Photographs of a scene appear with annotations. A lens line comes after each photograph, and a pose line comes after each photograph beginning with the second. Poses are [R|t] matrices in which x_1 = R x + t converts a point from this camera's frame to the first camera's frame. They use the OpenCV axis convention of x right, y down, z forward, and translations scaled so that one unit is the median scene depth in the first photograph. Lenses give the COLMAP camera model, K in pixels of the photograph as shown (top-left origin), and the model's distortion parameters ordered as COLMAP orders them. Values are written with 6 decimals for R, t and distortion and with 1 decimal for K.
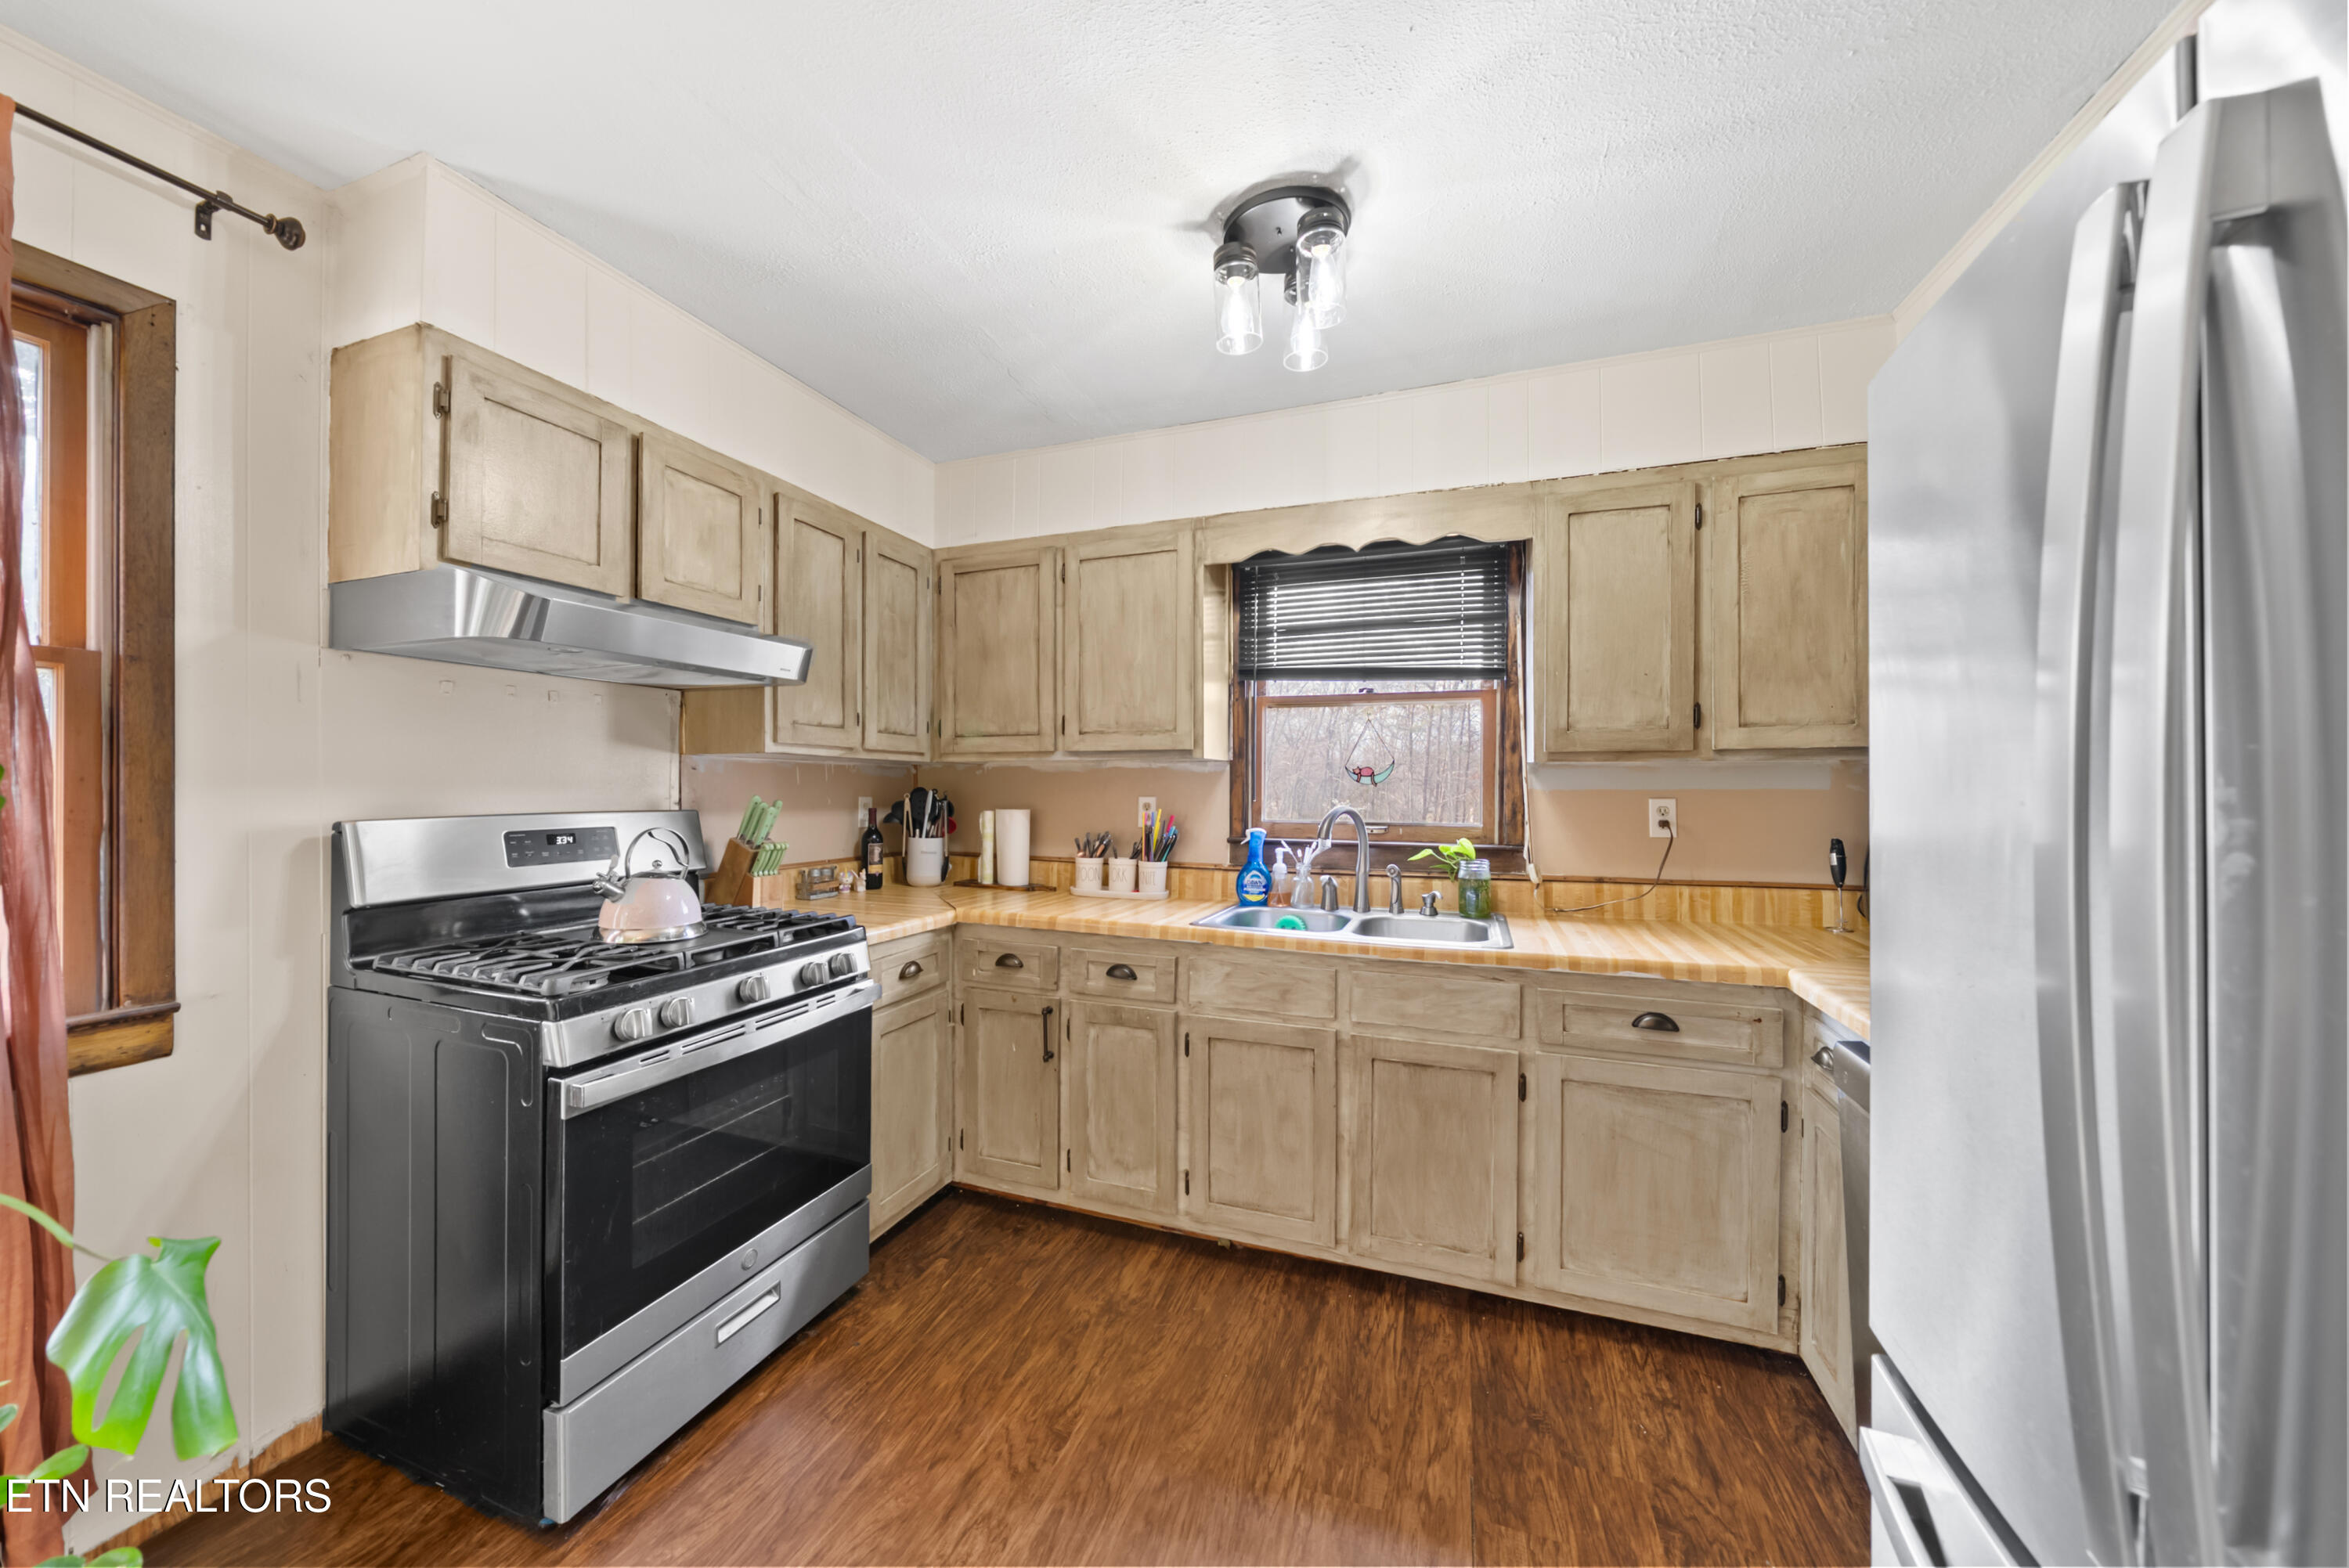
lens RADIAL K [[812.3, 0, 1174.5], [0, 812.3, 784.0], [0, 0, 1]] dist [-0.000528, -0.001476]
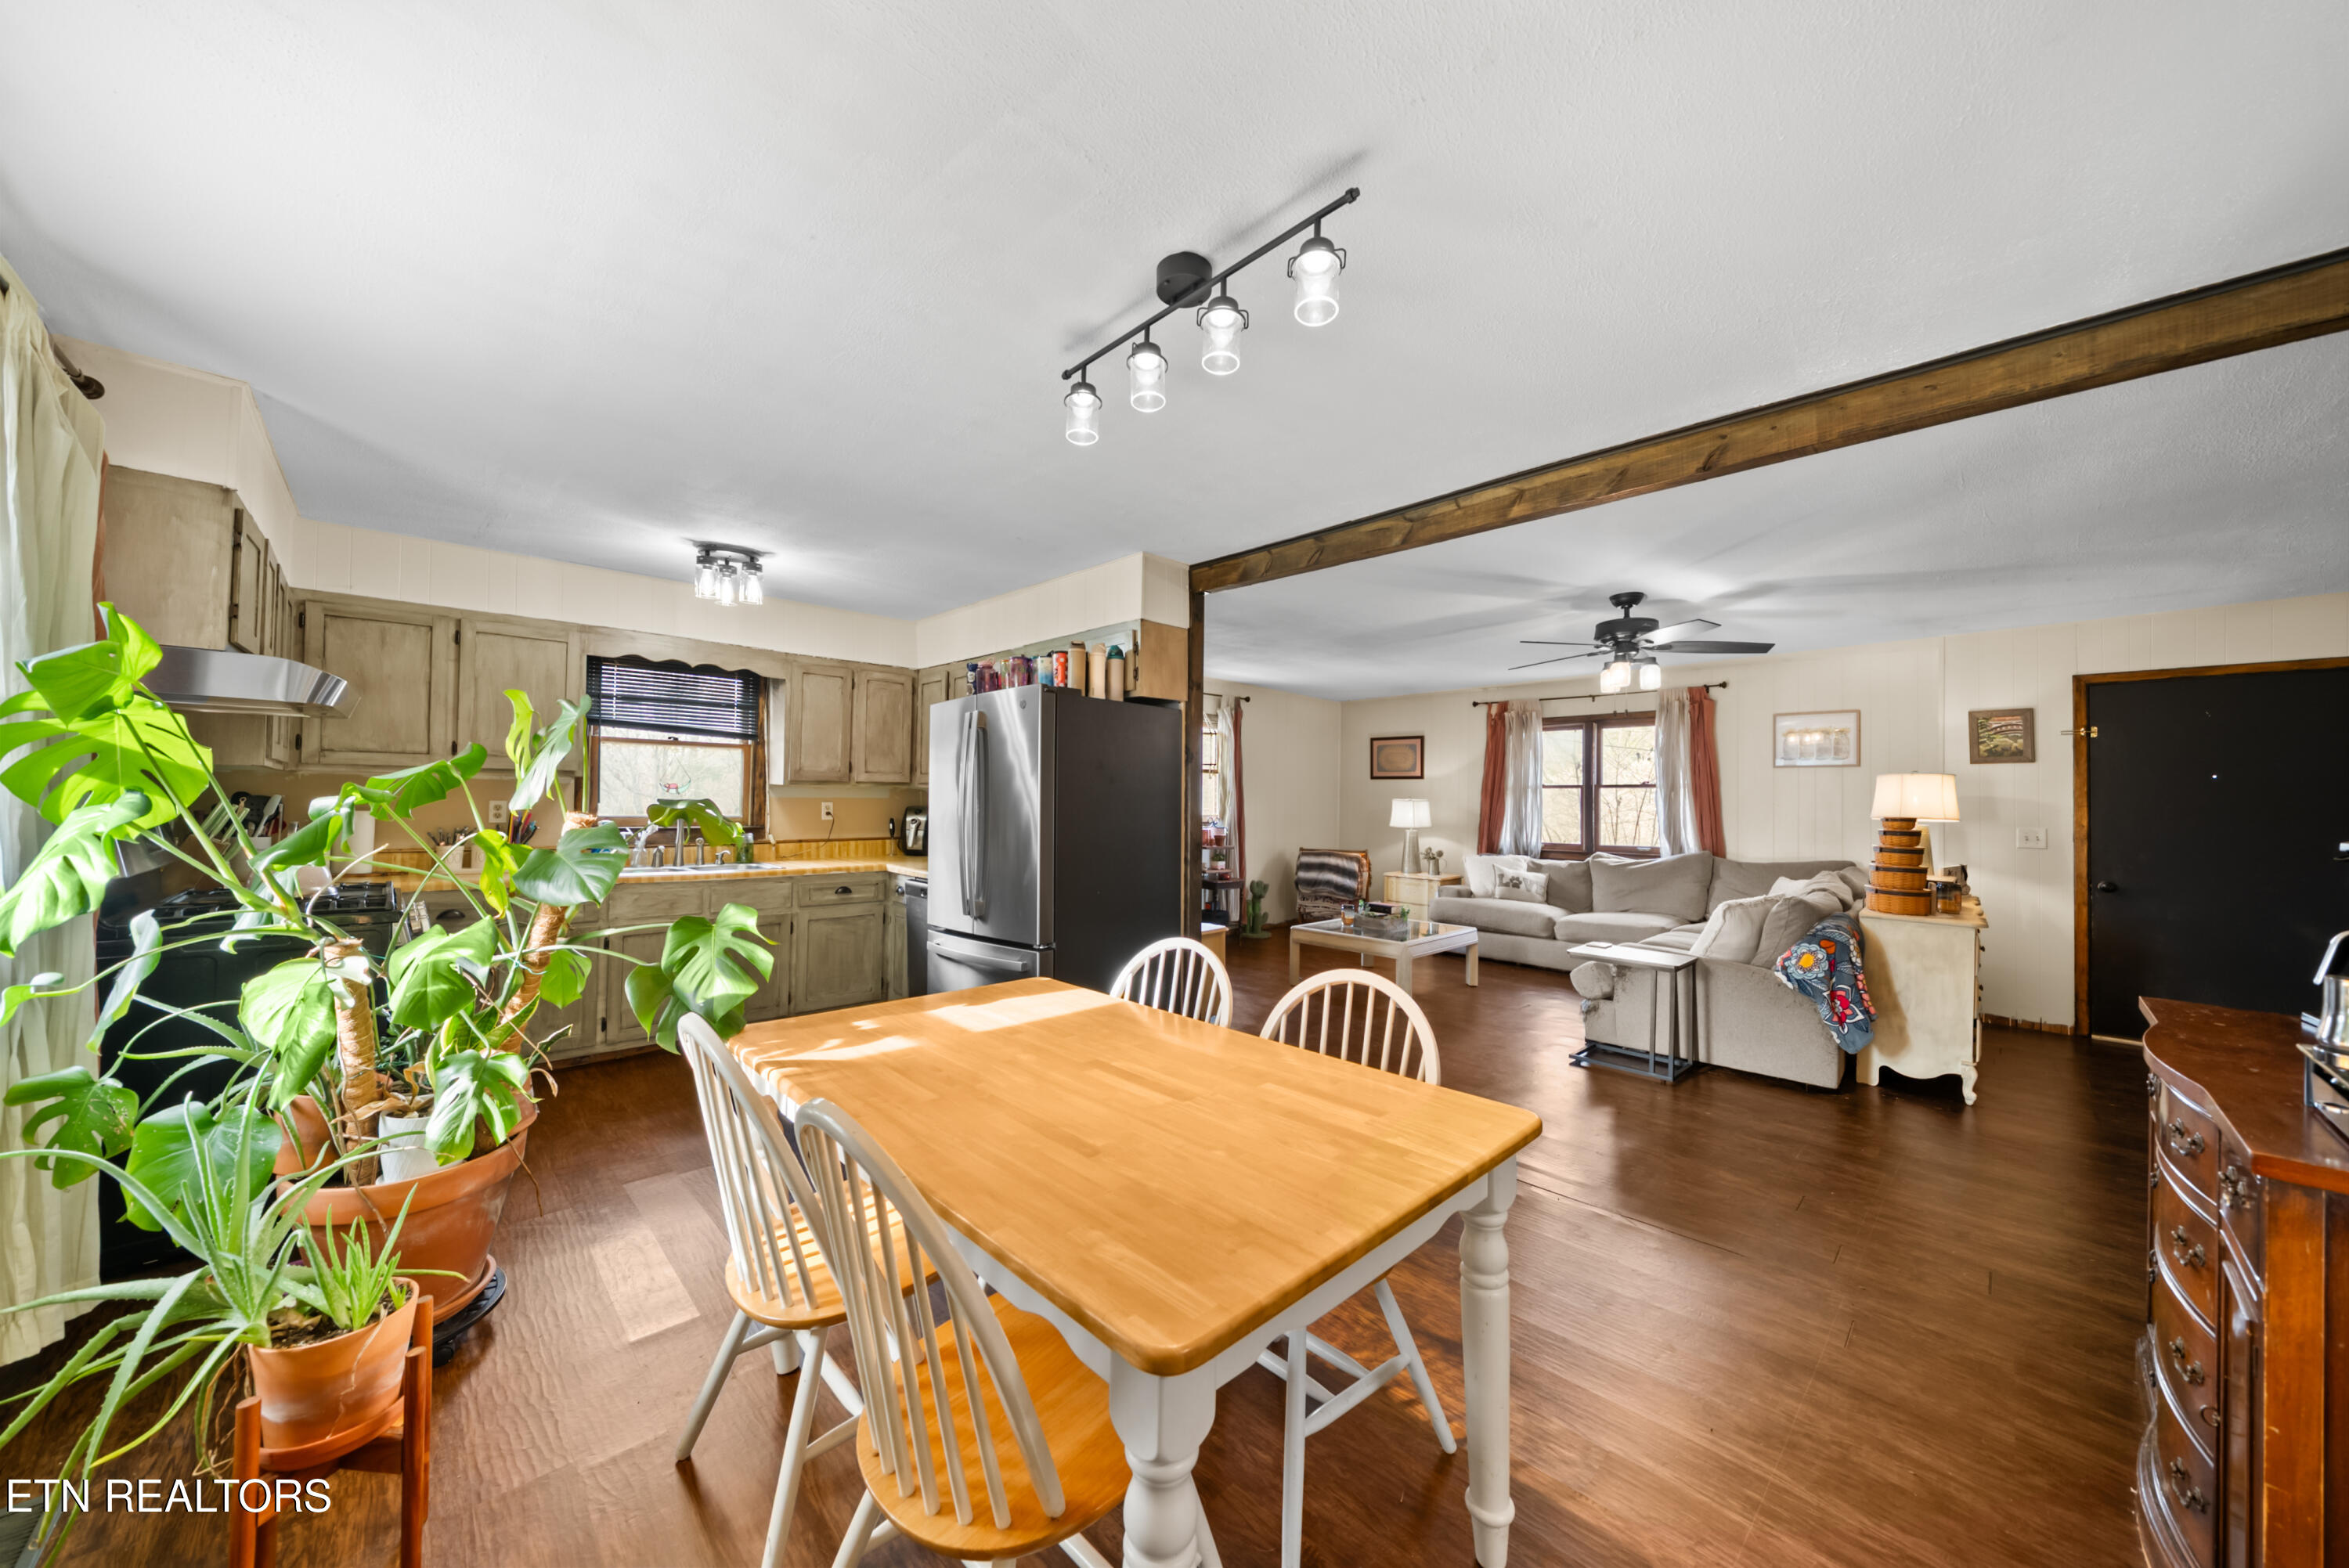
lens RADIAL K [[790.7, 0, 1174.5], [0, 790.7, 784.0], [0, 0, 1]] dist [-0.000273, -0.000050]
pose [[0.431940, 0.021731, 0.901640, -1.061070], [-0.015630, 0.999740, -0.016607, -0.011039], [-0.901767, -0.006920, 0.432167, -0.883785]]
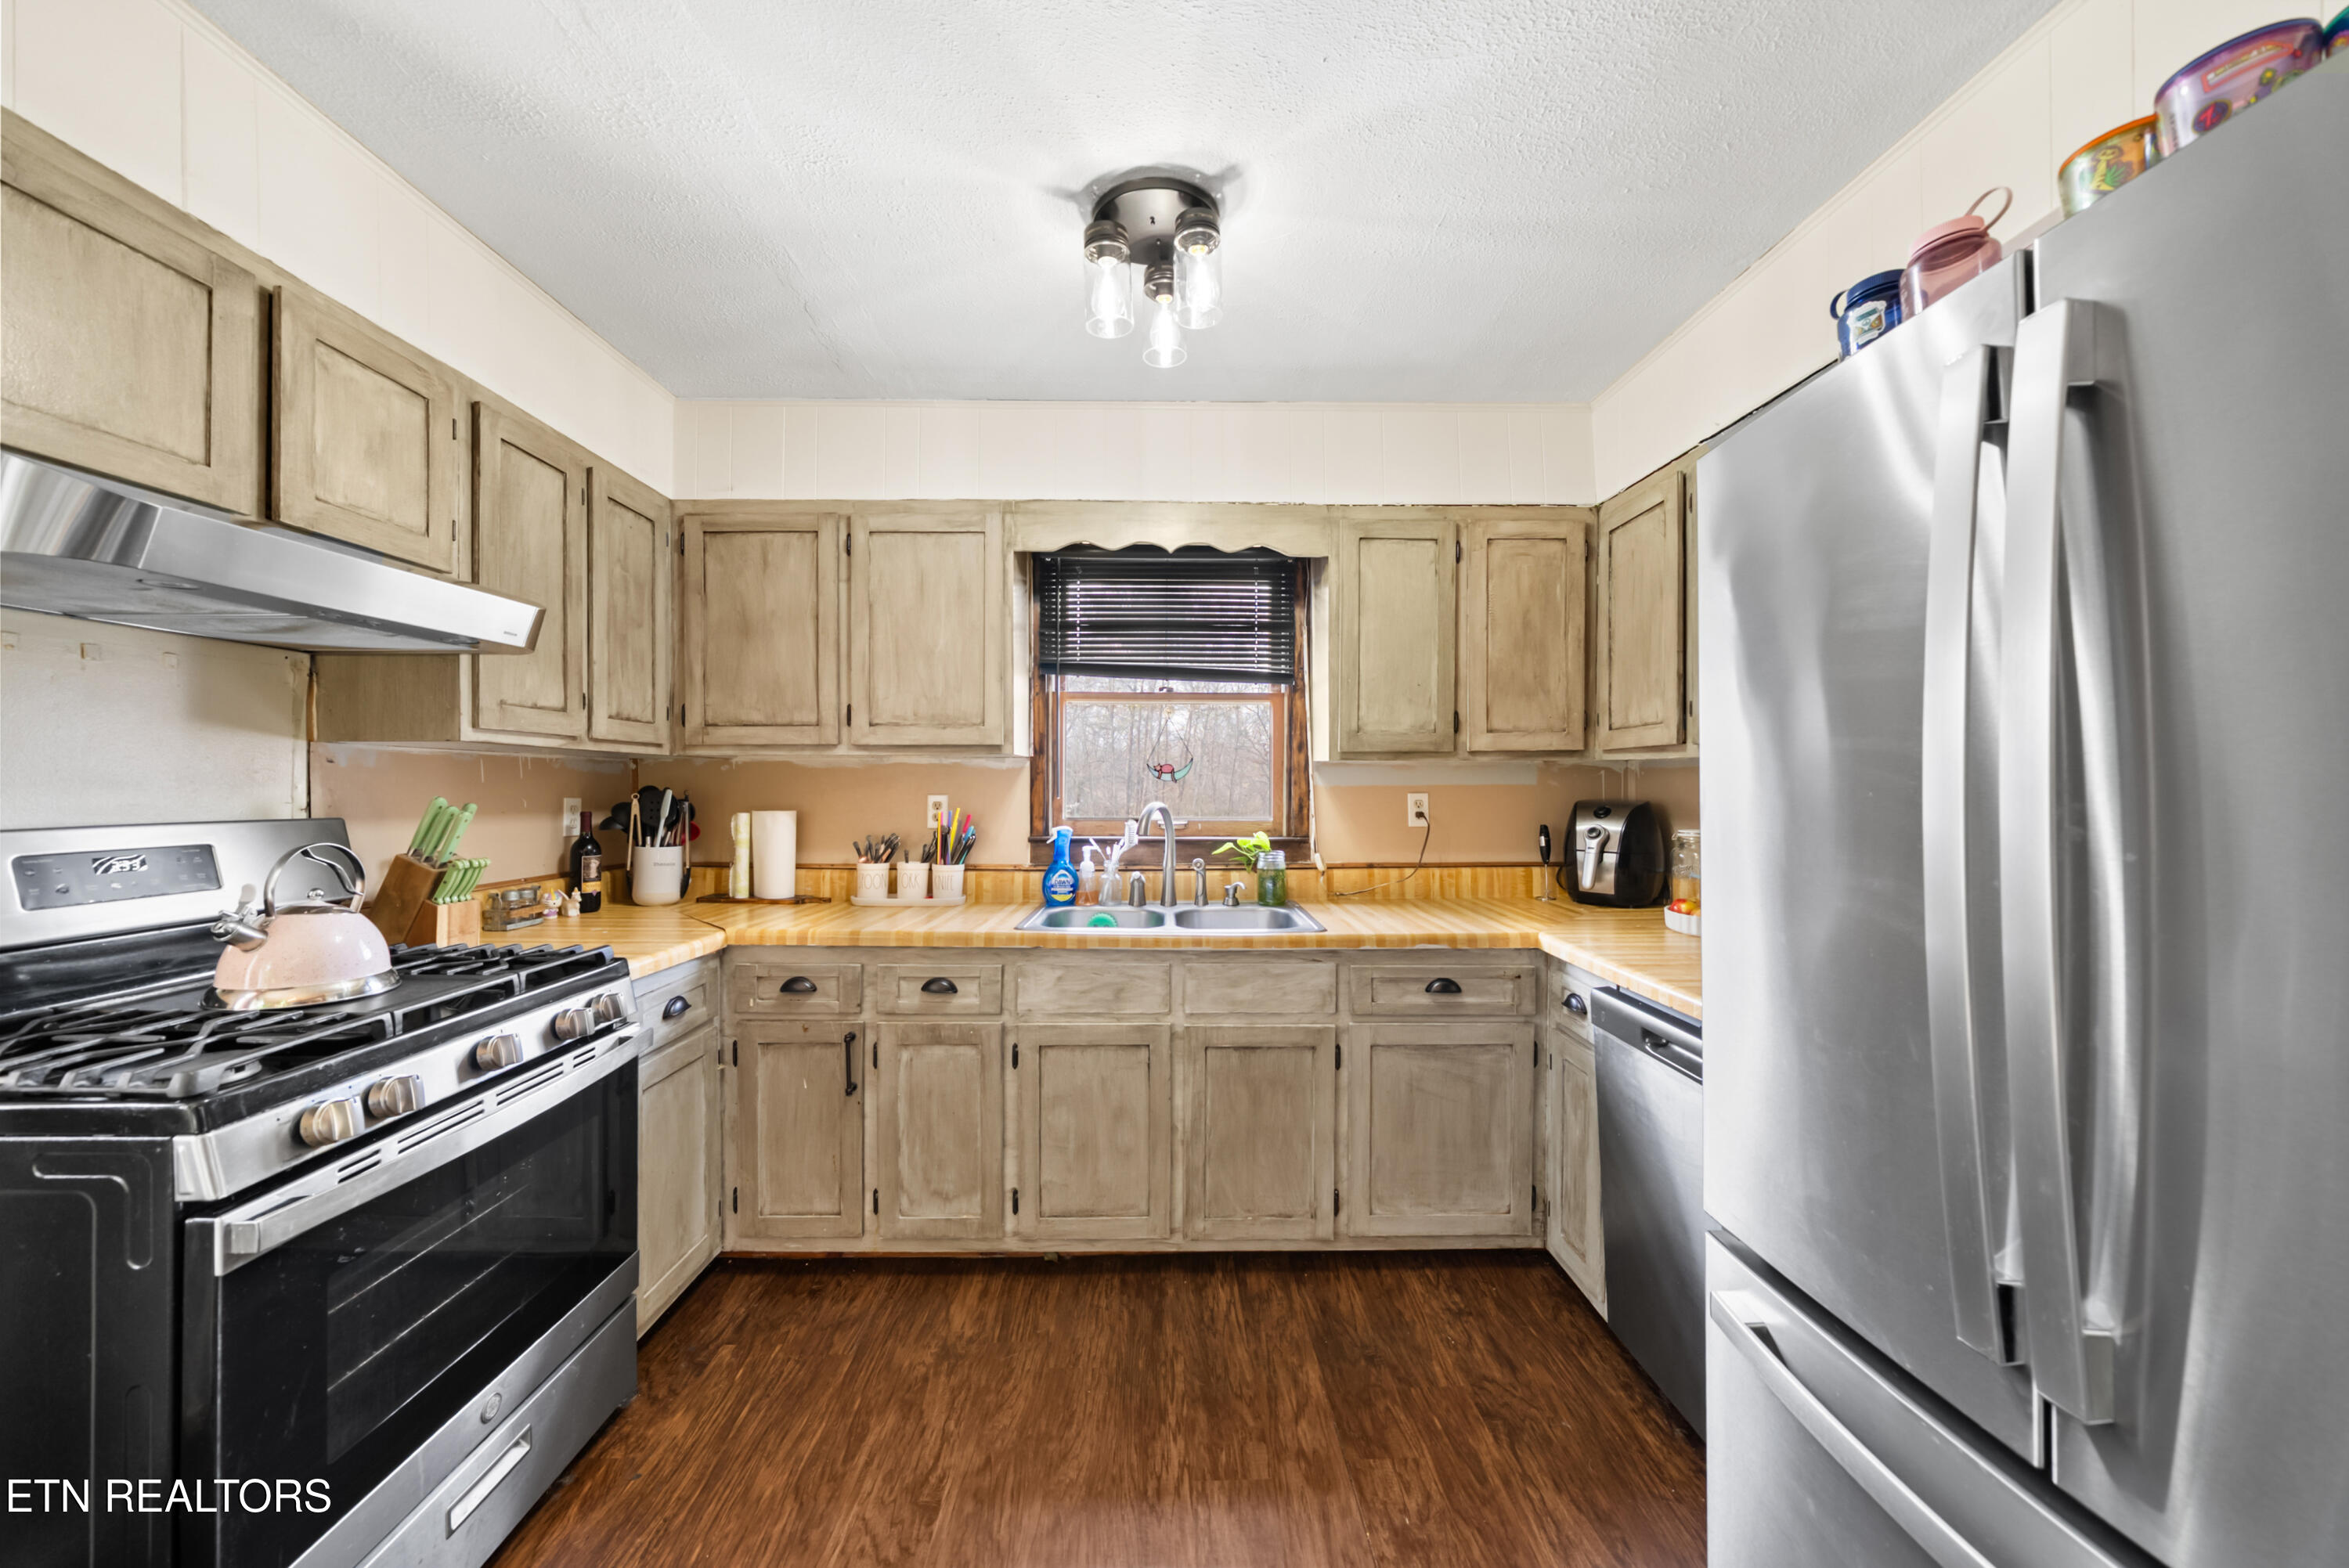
lens RADIAL K [[812.3, 0, 1174.5], [0, 812.3, 784.0], [0, 0, 1]] dist [-0.000528, -0.001476]
pose [[0.933432, -0.003087, 0.358742, -0.159680], [0.001876, 0.999991, 0.003725, 0.000135], [-0.358751, -0.002805, 0.933429, 0.052475]]
